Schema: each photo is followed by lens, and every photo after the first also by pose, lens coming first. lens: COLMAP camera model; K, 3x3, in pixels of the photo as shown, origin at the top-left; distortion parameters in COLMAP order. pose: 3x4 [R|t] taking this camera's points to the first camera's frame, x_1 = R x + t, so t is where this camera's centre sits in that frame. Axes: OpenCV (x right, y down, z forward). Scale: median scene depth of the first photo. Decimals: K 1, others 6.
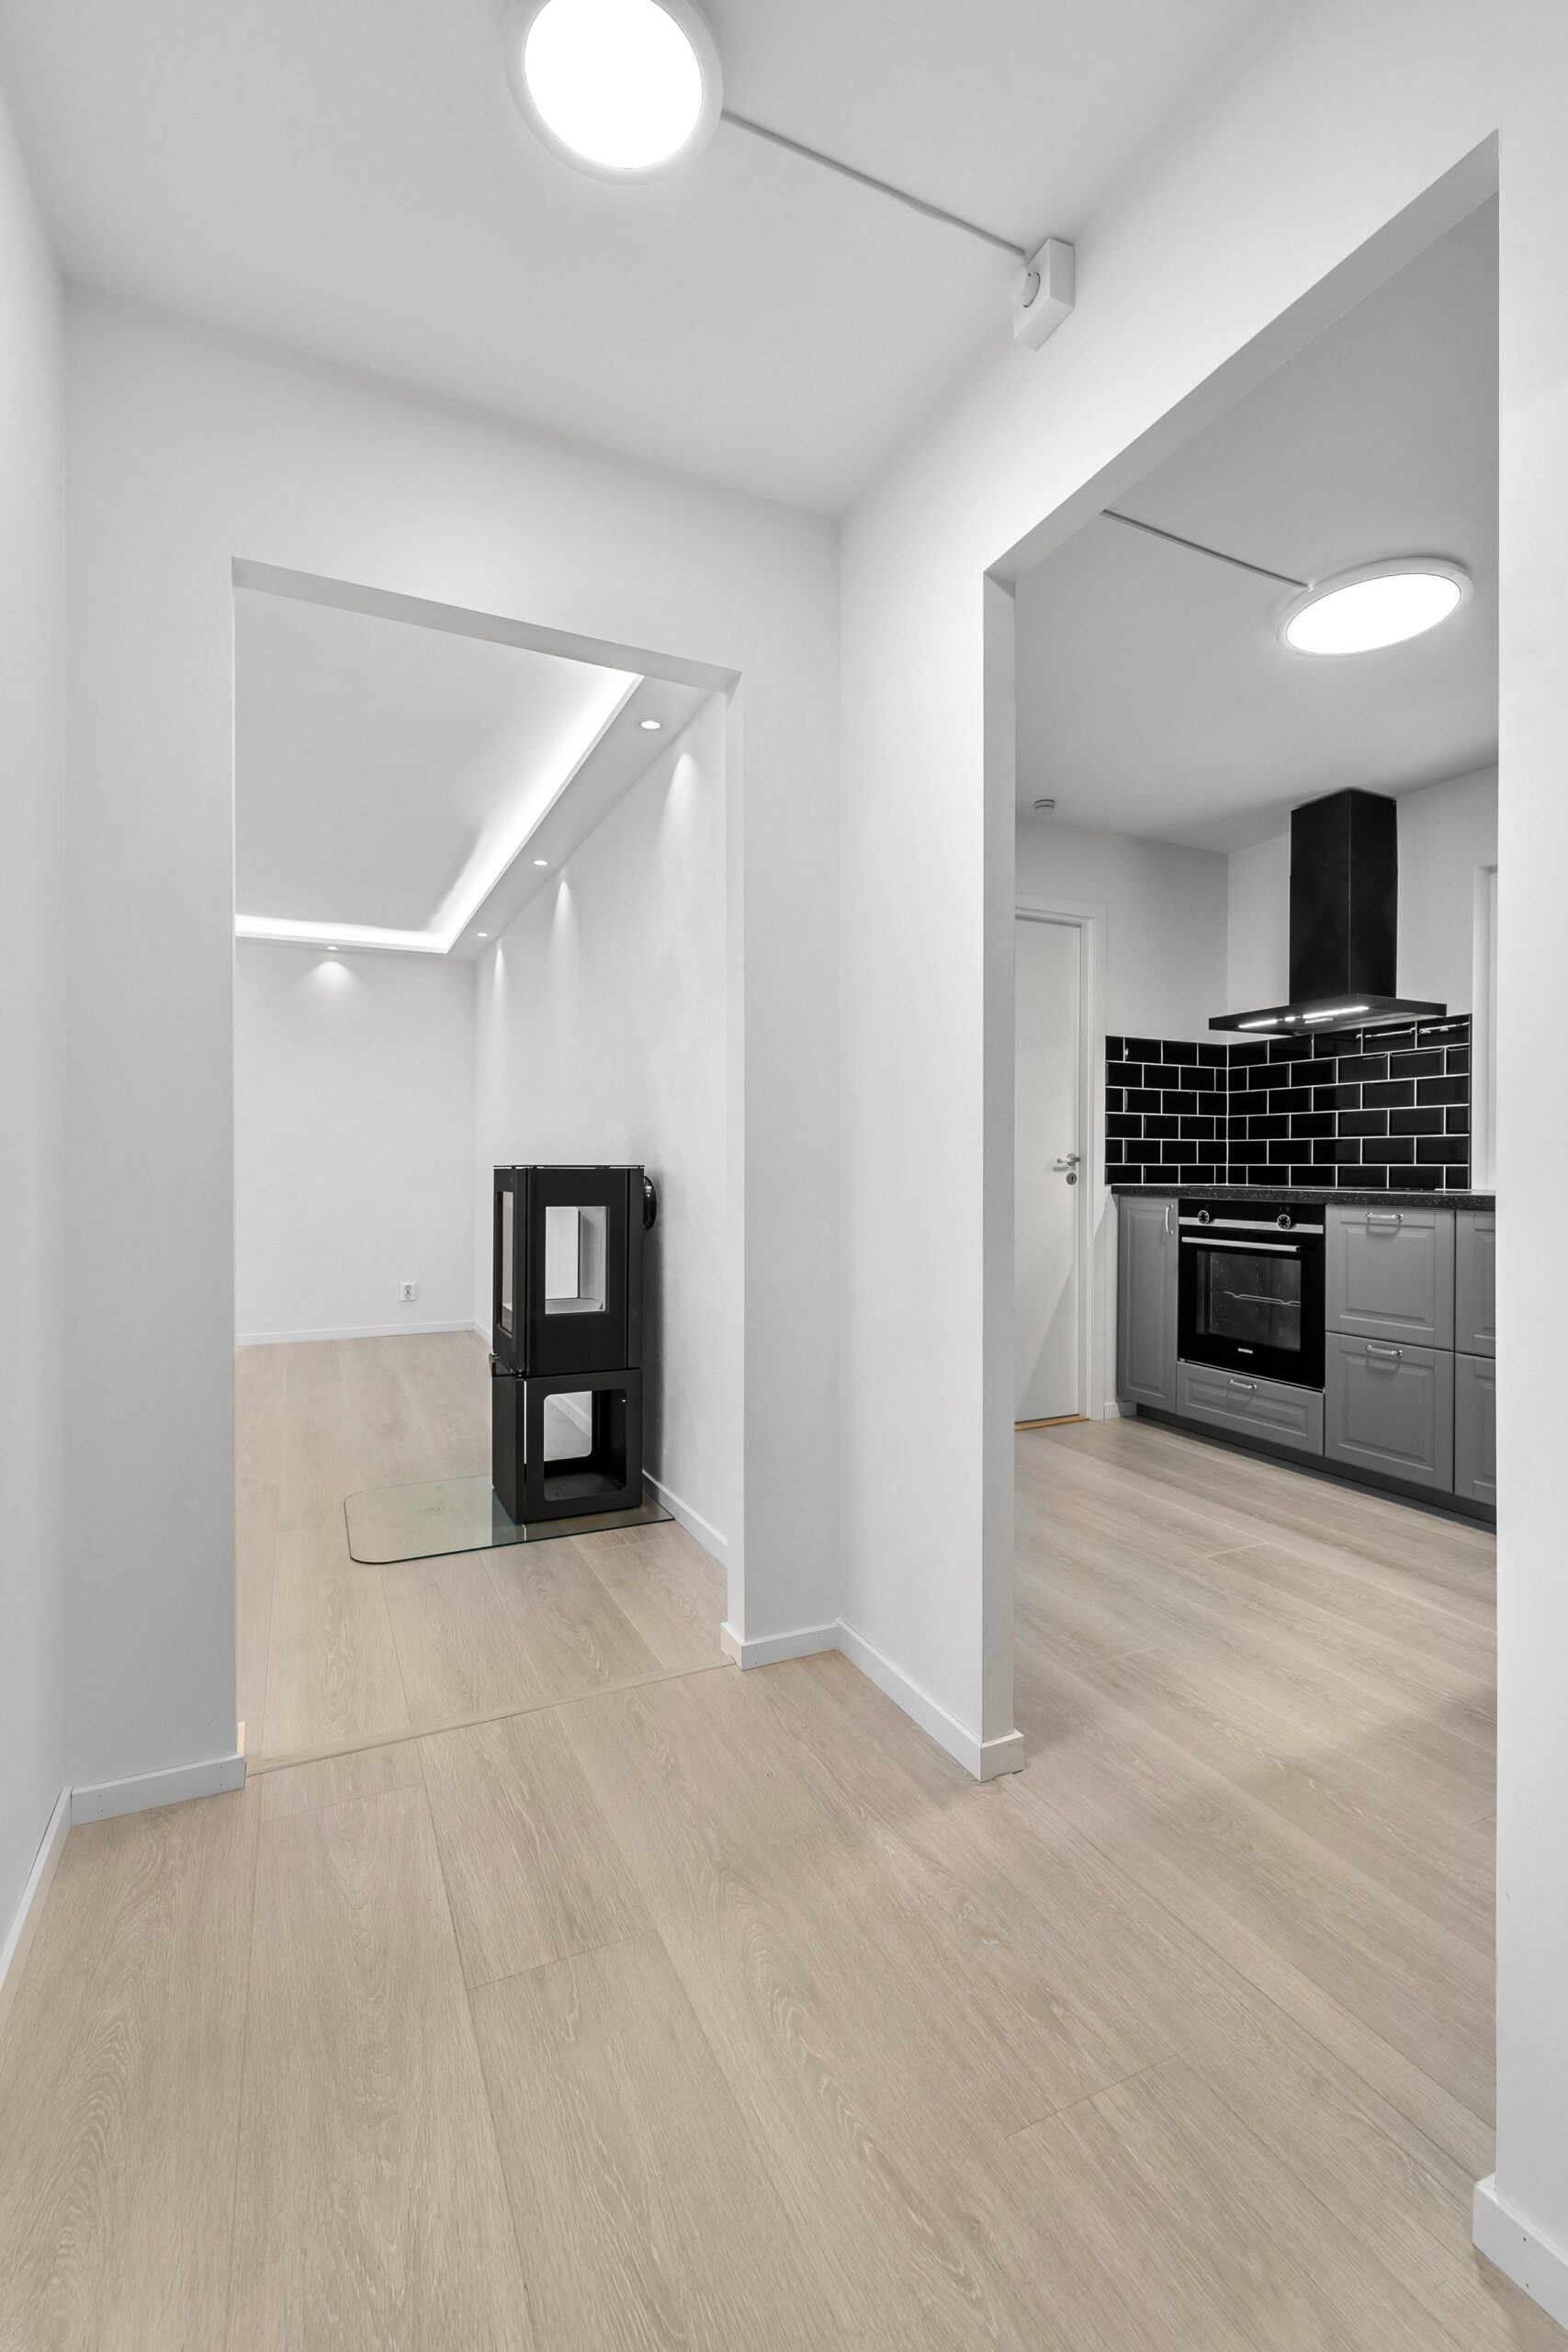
lens RADIAL K [[1013.1, 0, 780.1], [0, 1013.1, 1168.0], [0, 0, 1]] dist [0.000761, -0.000426]
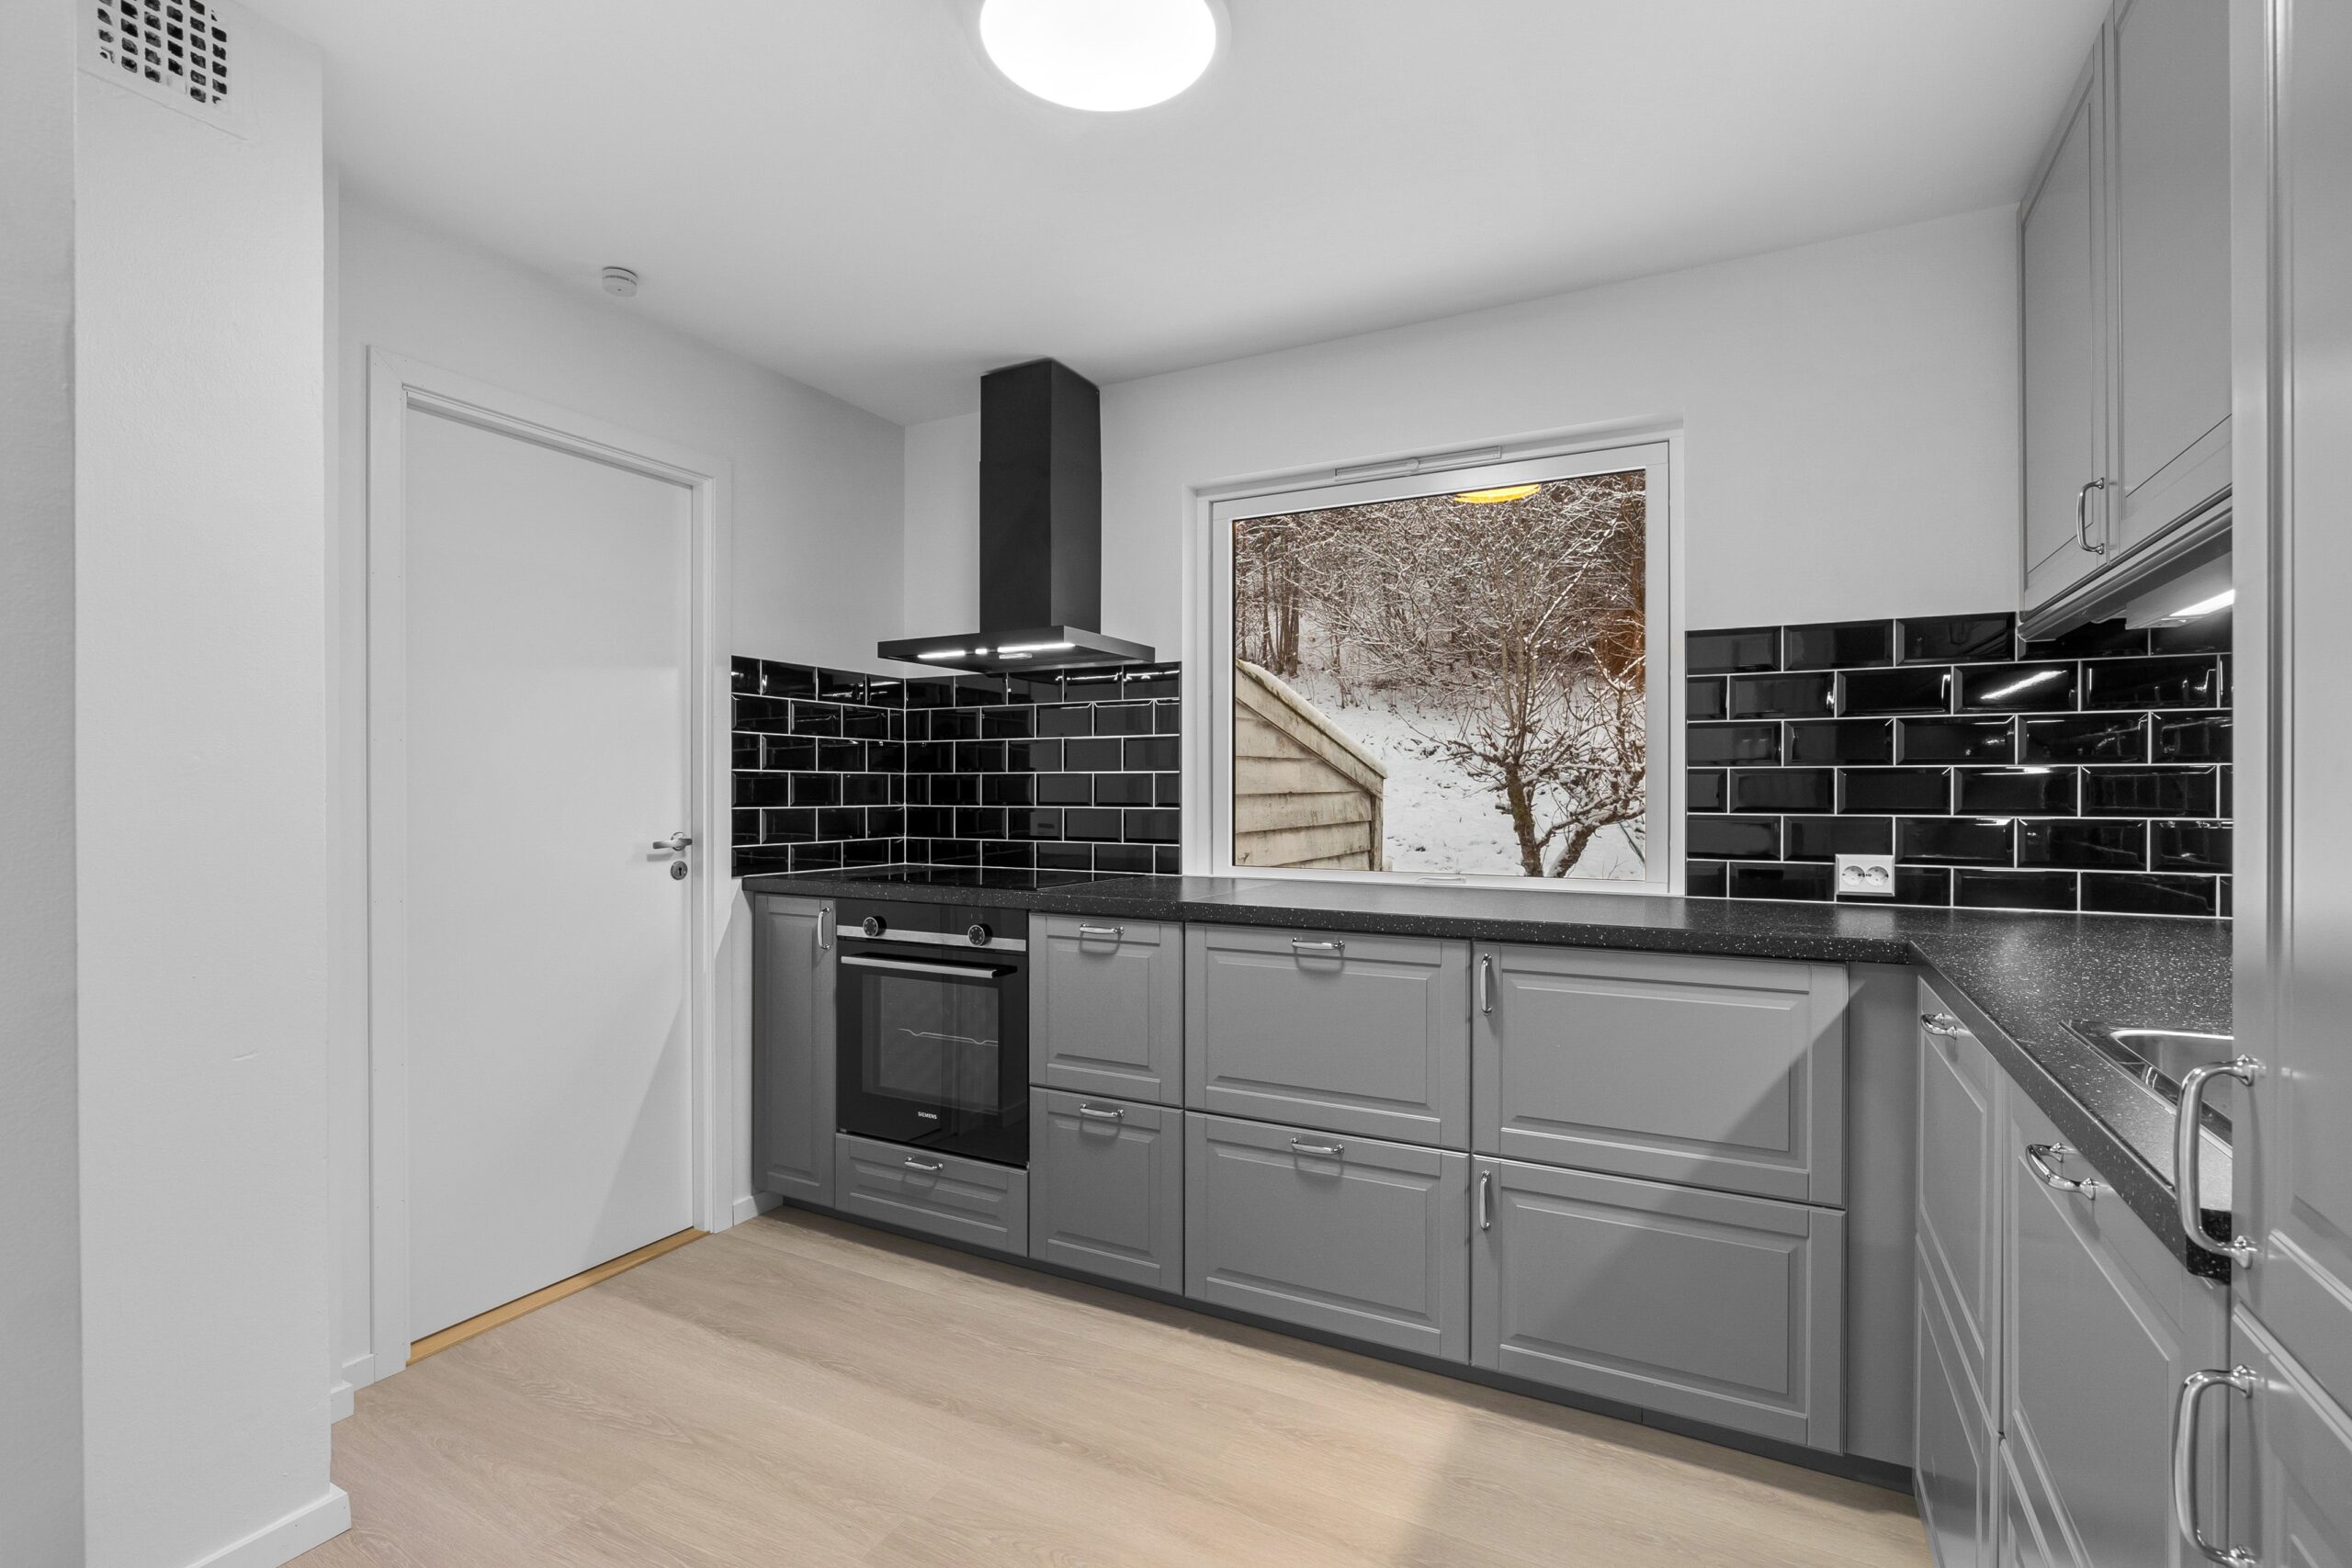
lens RADIAL K [[1114.2, 0, 1172.9], [0, 1114.2, 793.2], [0, 0, 1]] dist [0.000181, 0.000003]
pose [[0.799968, -0.003421, 0.600033, 0.128115], [0.006086, 0.999979, -0.002413, -0.041109], [-0.600011, 0.005583, 0.799972, 0.268669]]
